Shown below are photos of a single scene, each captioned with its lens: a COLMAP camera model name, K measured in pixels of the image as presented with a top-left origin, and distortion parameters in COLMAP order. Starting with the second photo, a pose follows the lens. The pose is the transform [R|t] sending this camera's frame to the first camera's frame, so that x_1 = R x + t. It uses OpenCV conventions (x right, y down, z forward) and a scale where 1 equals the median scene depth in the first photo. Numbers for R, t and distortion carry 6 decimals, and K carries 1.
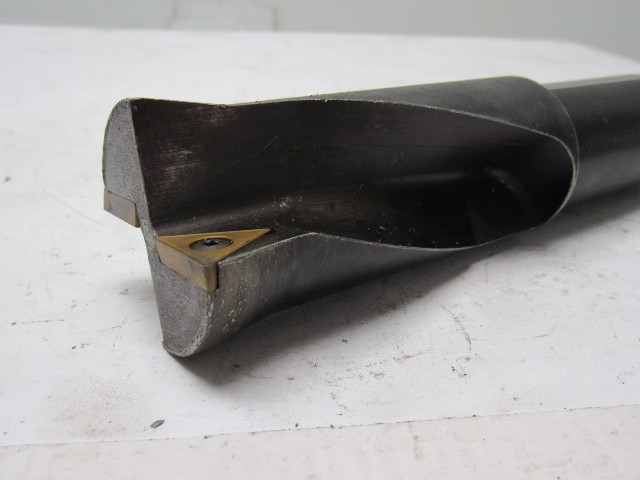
lens RADIAL K [[633.5, 0, 319.0], [0, 633.5, 240.1], [0, 0, 1]] dist [-0.051304, 0.000000]
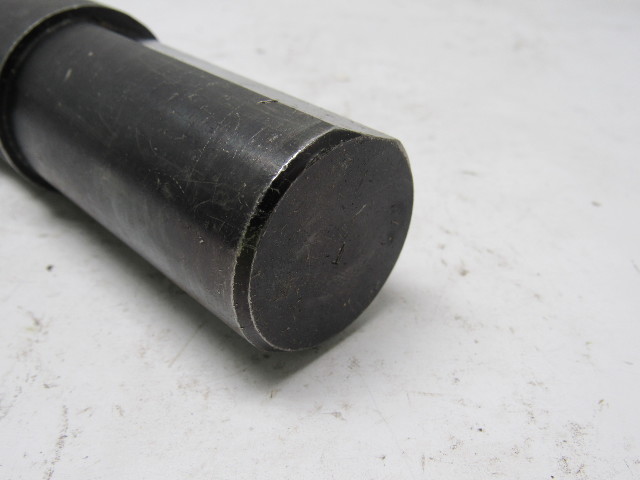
lens RADIAL K [[633.5, 0, 321.8], [0, 633.5, 238.5], [0, 0, 1]] dist [-0.051304, 0.000000]
pose [[0.989913, 0.056026, -0.130132, 0.656050], [-0.039011, 0.990772, 0.129802, -0.212458], [0.136203, -0.123416, 0.982963, 0.483114]]
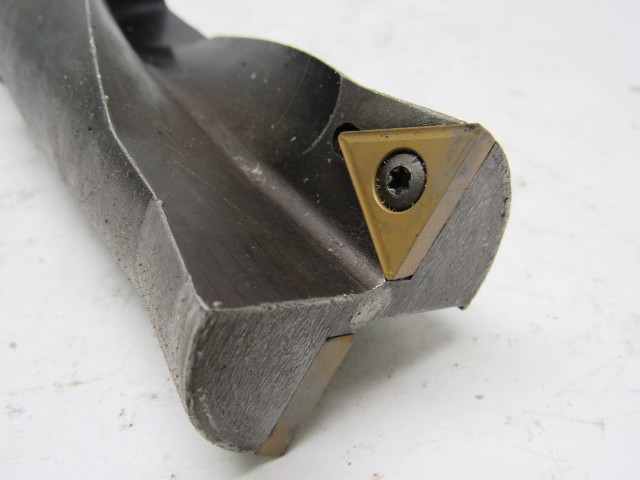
lens RADIAL K [[633.5, 0, 319.6], [0, 633.5, 243.8], [0, 0, 1]] dist [-0.051304, 0.000000]
pose [[0.992537, 0.090205, -0.082051, 0.494443], [-0.066969, 0.965561, 0.251411, -0.186536], [0.101904, -0.244040, 0.964396, 0.379088]]
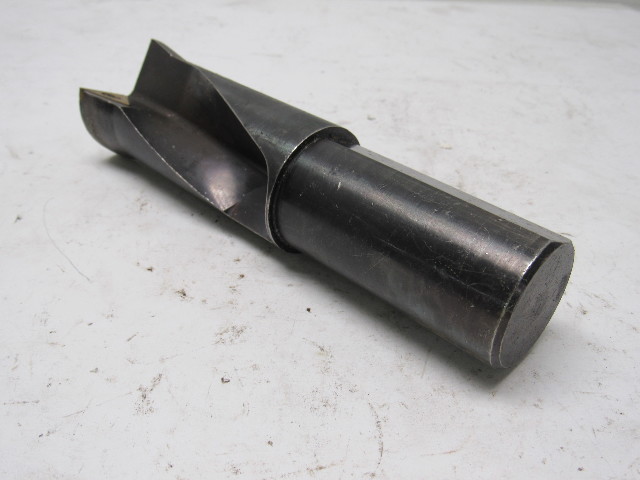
lens RADIAL K [[633.5, 0, 320.8], [0, 633.5, 240.0], [0, 0, 1]] dist [-0.051304, 0.000000]
pose [[0.993402, 0.059918, -0.097782, 0.239630], [-0.045980, 0.989218, 0.139042, -0.398987], [0.105059, -0.133629, 0.985447, -0.065264]]
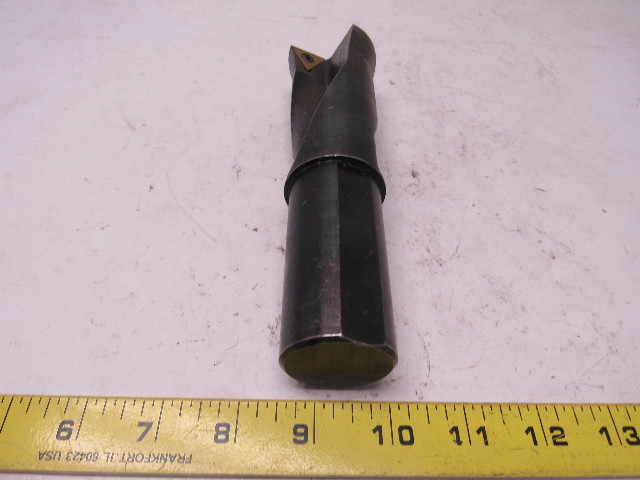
lens RADIAL K [[459.8, 0, 318.8], [0, 459.8, 240.3], [0, 0, 1]] dist [-0.035109, 0.007703]
pose [[0.995757, 0.064382, -0.065755, -0.012083], [-0.031780, 0.911146, 0.410856, -0.760465], [0.086364, -0.407023, 0.909326, -0.060872]]
